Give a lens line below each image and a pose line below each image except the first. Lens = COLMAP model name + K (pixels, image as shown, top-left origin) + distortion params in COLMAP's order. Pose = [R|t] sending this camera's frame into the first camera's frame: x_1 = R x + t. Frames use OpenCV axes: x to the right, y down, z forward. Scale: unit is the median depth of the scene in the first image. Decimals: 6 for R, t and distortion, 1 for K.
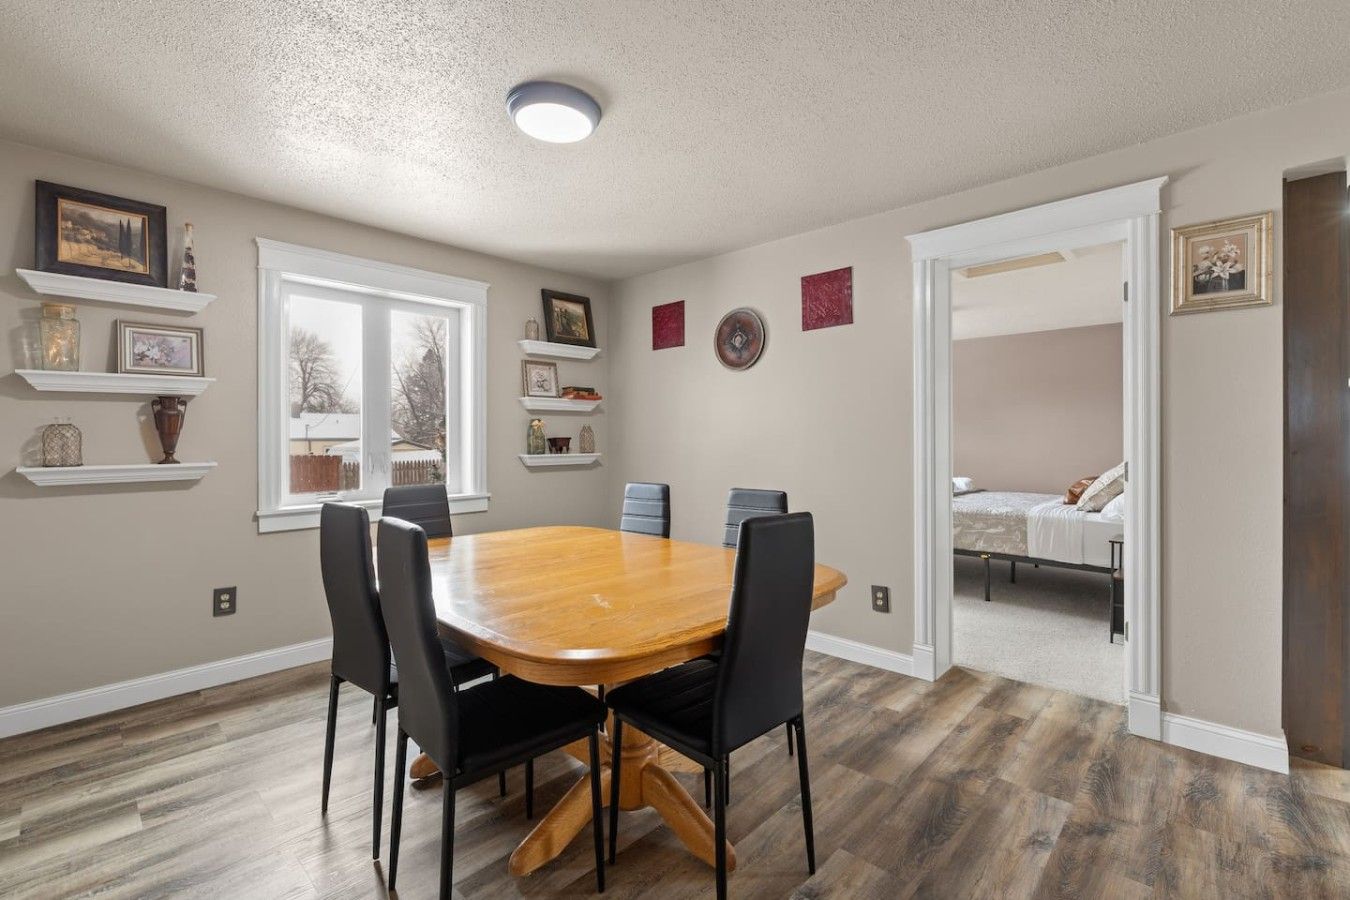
lens RADIAL K [[595.3, 0, 671.8], [0, 595.3, 441.0], [0, 0, 1]] dist [-0.000496, -0.000045]
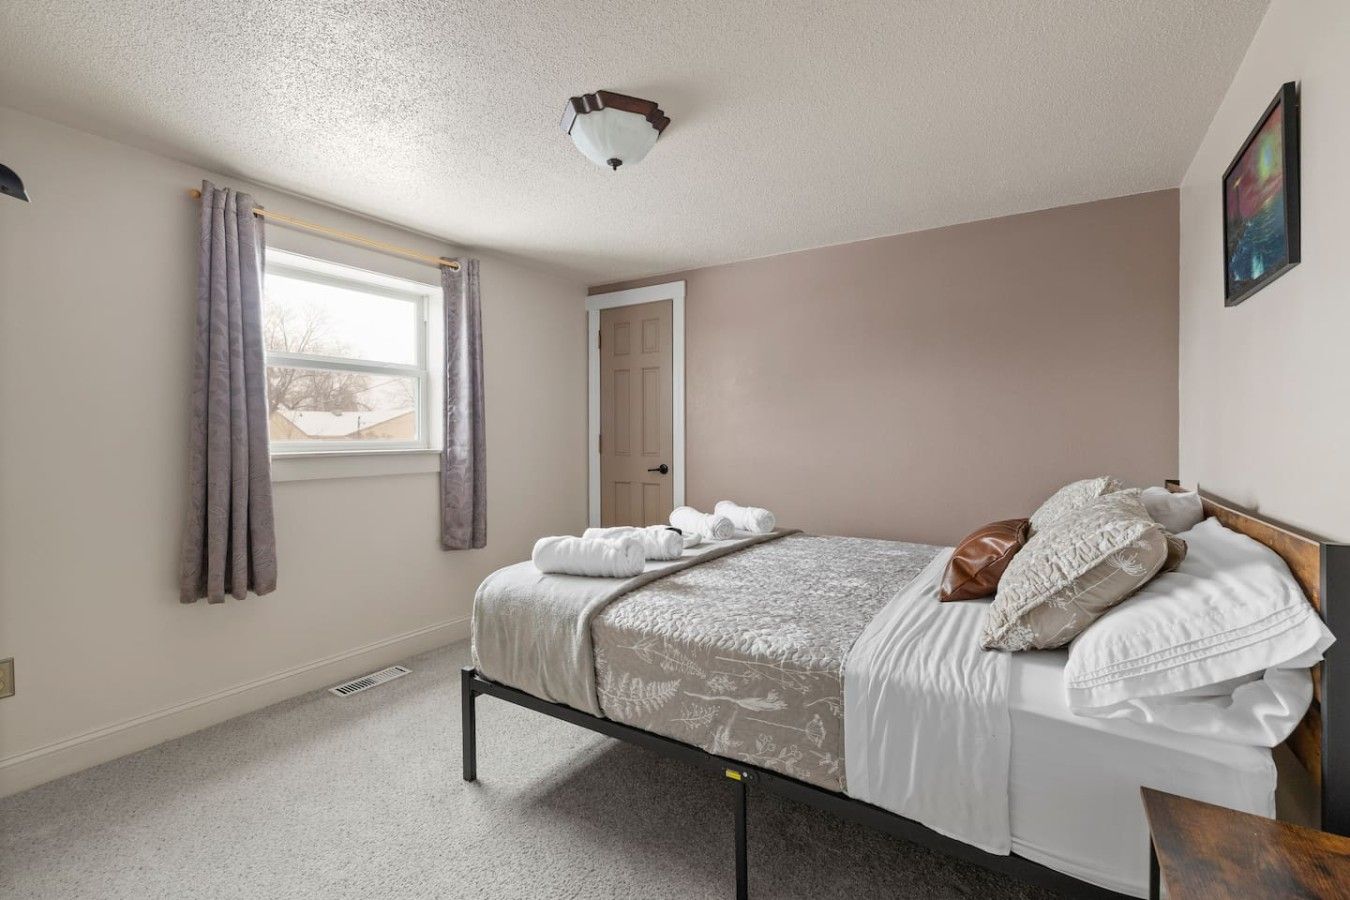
lens RADIAL K [[595.3, 0, 677.2], [0, 595.3, 449.0], [0, 0, 1]] dist [-0.000496, -0.000045]
pose [[0.982268, -0.003846, 0.187444, 0.449175], [-0.000065, 0.999782, 0.020856, 0.001169], [-0.187483, -0.020498, 0.982054, 0.705392]]
